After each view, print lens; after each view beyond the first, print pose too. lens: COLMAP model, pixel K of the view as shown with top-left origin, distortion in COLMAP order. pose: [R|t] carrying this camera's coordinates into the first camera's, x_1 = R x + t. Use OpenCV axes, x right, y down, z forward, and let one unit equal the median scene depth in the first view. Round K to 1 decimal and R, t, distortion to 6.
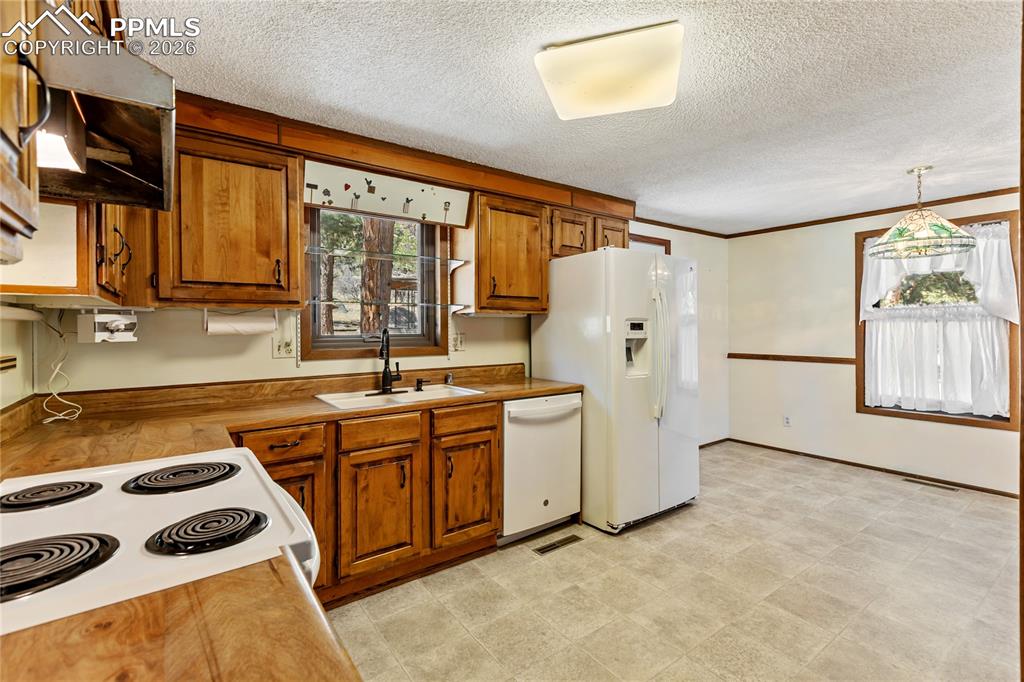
lens RADIAL K [[472.0, 0, 514.2], [0, 472.0, 322.5], [0, 0, 1]] dist [0.004853, 0.000386]
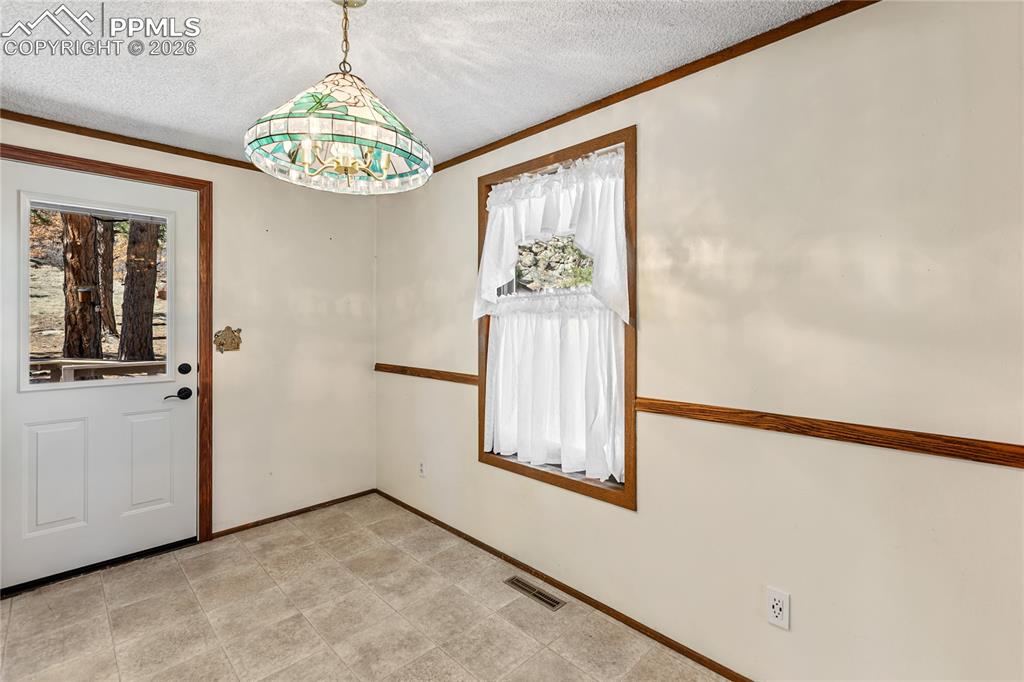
lens RADIAL K [[472.9, 0, 516.1], [0, 472.9, 313.8], [0, 0, 1]] dist [0.002572, 0.000024]
pose [[0.989718, 0.003043, 0.143000, 1.133856], [-0.002004, 0.999971, -0.007404, -0.003833], [-0.143018, 0.007041, 0.989695, 0.609107]]
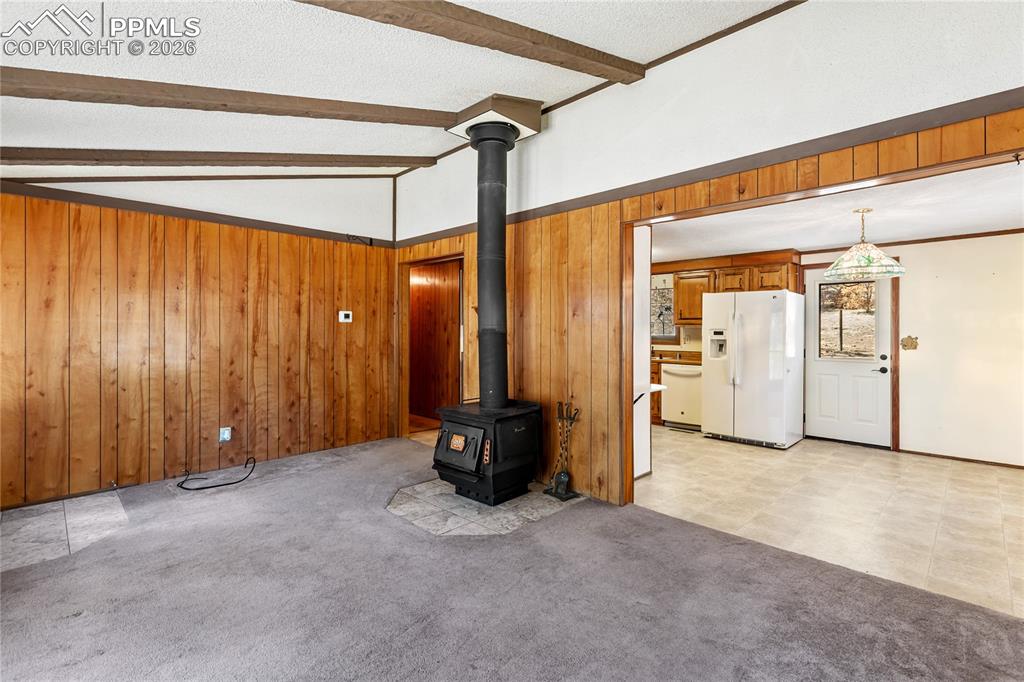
lens RADIAL K [[464.5, 0, 511.2], [0, 464.5, 325.2], [0, 0, 1]] dist [0.001080, -0.000171]
pose [[0.141968, -0.008848, -0.989832, 2.312987], [0.000376, 0.999960, -0.008884, -0.007559], [0.989871, 0.000889, 0.141965, -0.105250]]
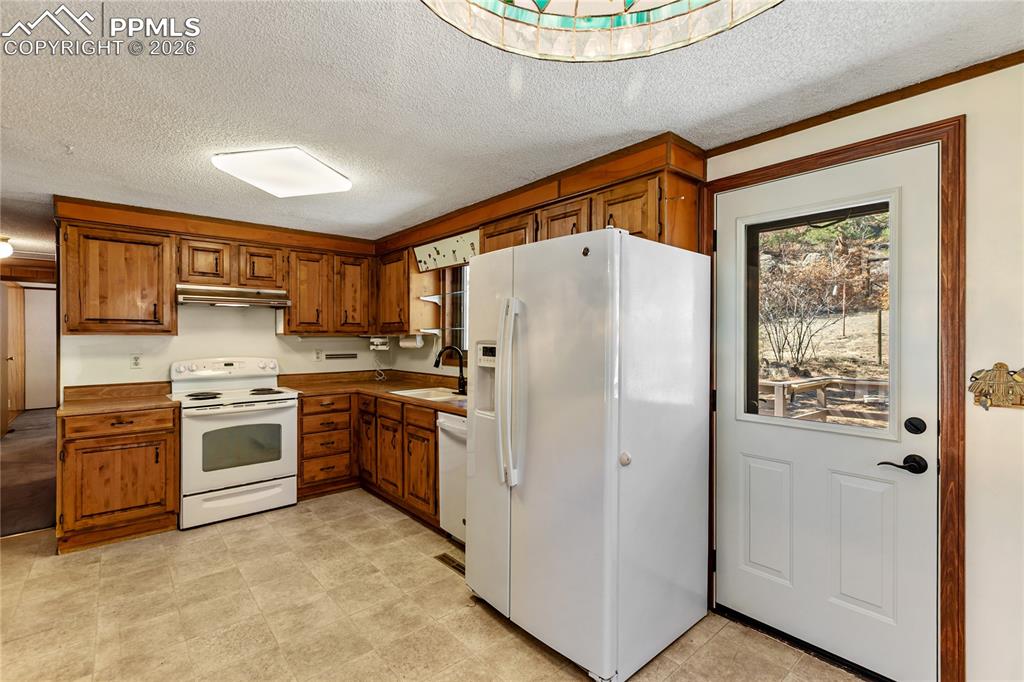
lens RADIAL K [[466.6, 0, 514.0], [0, 466.6, 338.8], [0, 0, 1]] dist [0.006415, -0.000107]
pose [[0.069918, 0.006451, -0.997532, 1.187458], [0.005703, 0.999960, 0.006866, -0.020647], [0.997536, -0.006169, 0.069878, 1.147918]]
